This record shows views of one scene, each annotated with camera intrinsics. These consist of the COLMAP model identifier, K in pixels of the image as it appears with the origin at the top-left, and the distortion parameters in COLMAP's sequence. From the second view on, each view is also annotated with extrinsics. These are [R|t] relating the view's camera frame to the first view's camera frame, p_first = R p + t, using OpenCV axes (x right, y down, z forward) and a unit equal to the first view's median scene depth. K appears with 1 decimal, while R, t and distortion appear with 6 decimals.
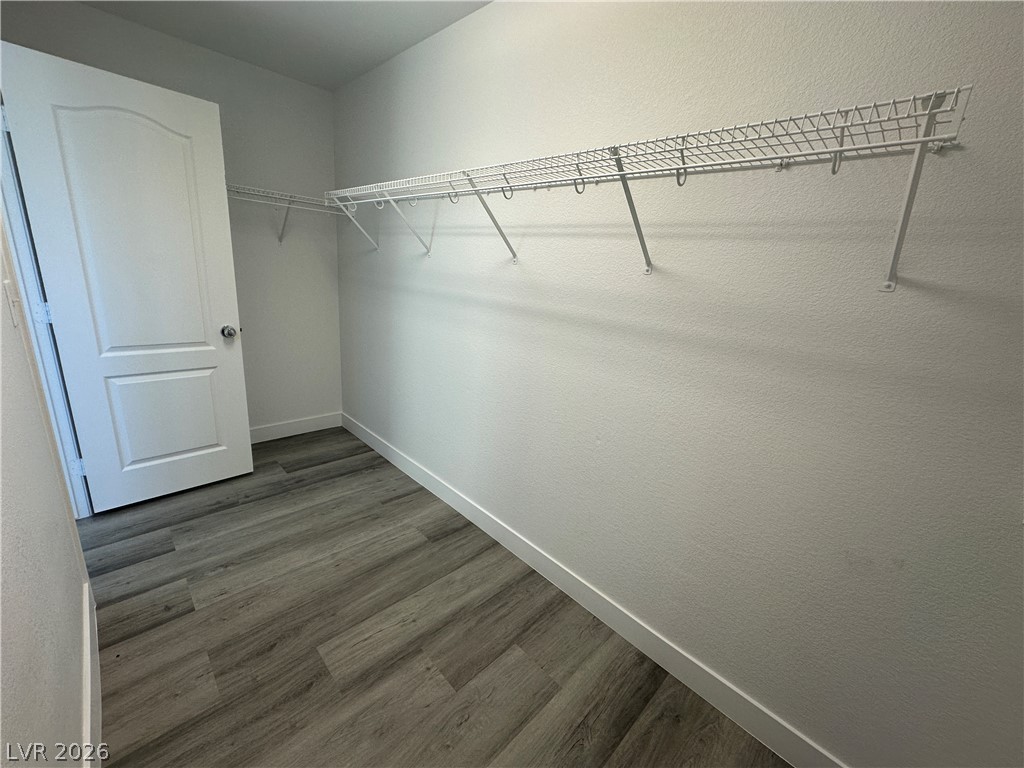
lens RADIAL K [[405.5, 0, 513.1], [0, 405.5, 380.0], [0, 0, 1]] dist [-0.003303, 0.000427]
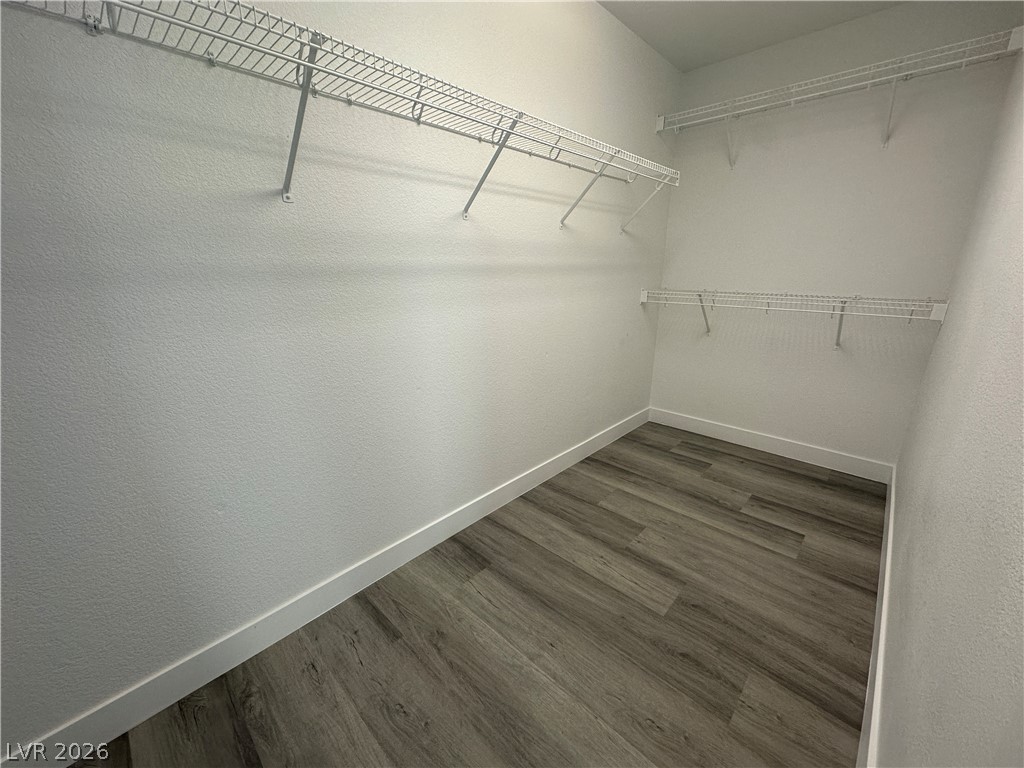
lens RADIAL K [[405.5, 0, 508.0], [0, 405.5, 384.9], [0, 0, 1]] dist [-0.003303, 0.000427]
pose [[-0.026318, -0.361260, 0.932094, -1.139153], [0.264658, 0.896627, 0.354987, -0.292793], [-0.963983, 0.256029, 0.072013, 1.090680]]
